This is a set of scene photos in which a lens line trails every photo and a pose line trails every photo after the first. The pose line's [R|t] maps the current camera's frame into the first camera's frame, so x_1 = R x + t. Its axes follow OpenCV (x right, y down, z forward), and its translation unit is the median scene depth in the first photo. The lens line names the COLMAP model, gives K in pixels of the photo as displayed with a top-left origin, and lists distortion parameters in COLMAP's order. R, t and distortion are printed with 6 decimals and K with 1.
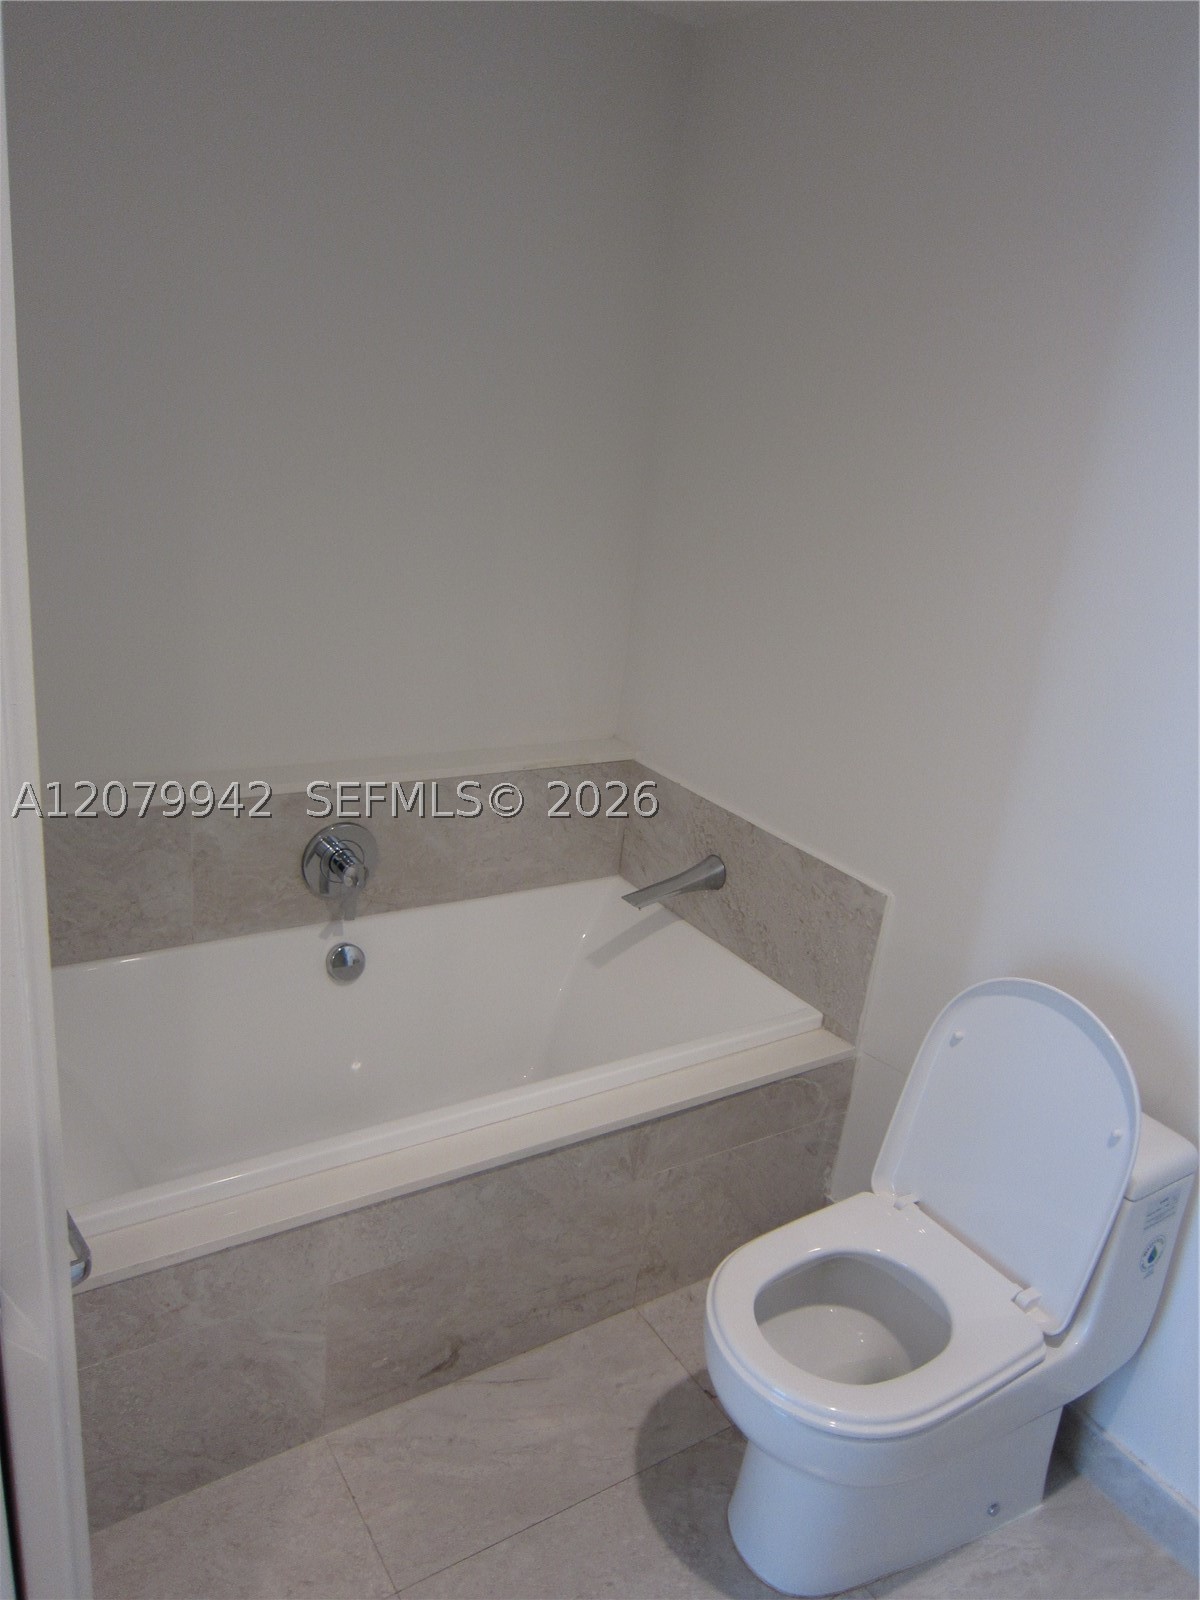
lens RADIAL K [[1143.0, 0, 601.0], [0, 1143.0, 802.2], [0, 0, 1]] dist [-0.033374, 0.016696]
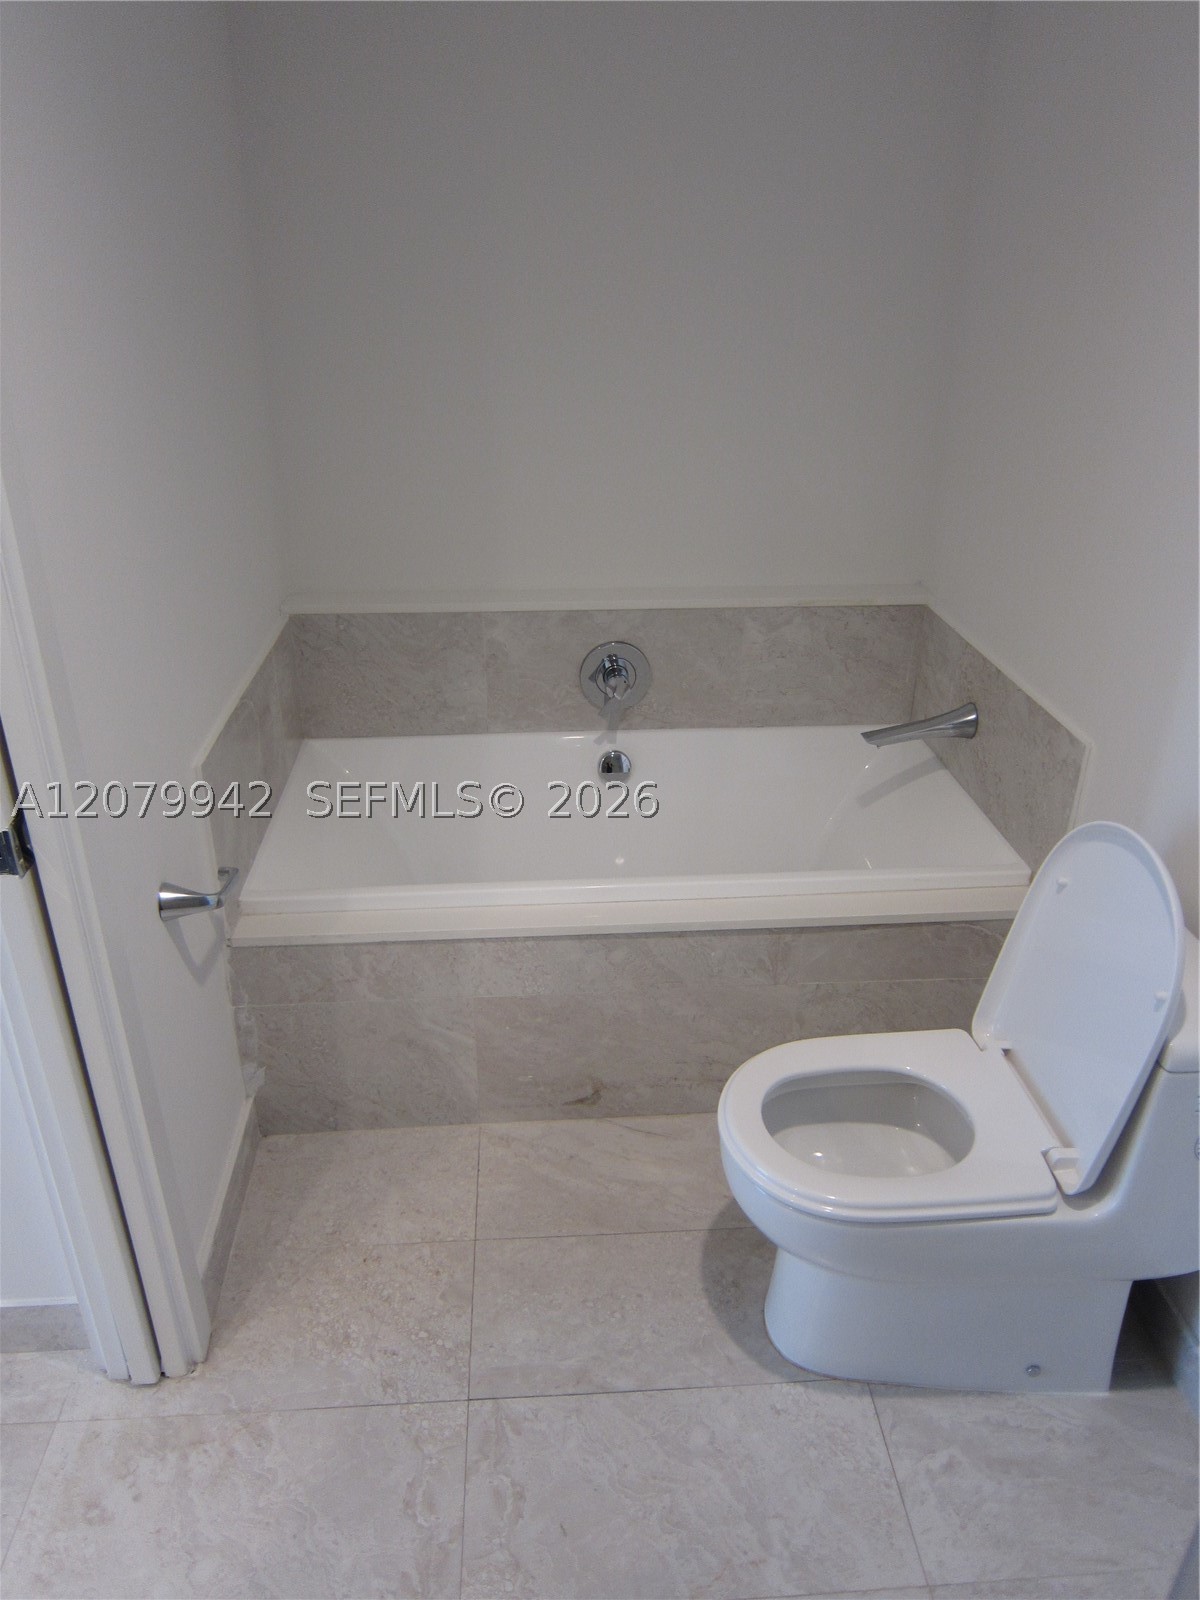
lens RADIAL K [[1143.0, 0, 601.6], [0, 1143.0, 795.4], [0, 0, 1]] dist [-0.033374, 0.016696]
pose [[0.872664, 0.122067, -0.472819, 0.387281], [-0.079320, 0.990828, 0.109402, 0.058049], [0.481837, -0.057967, 0.874342, 0.004946]]
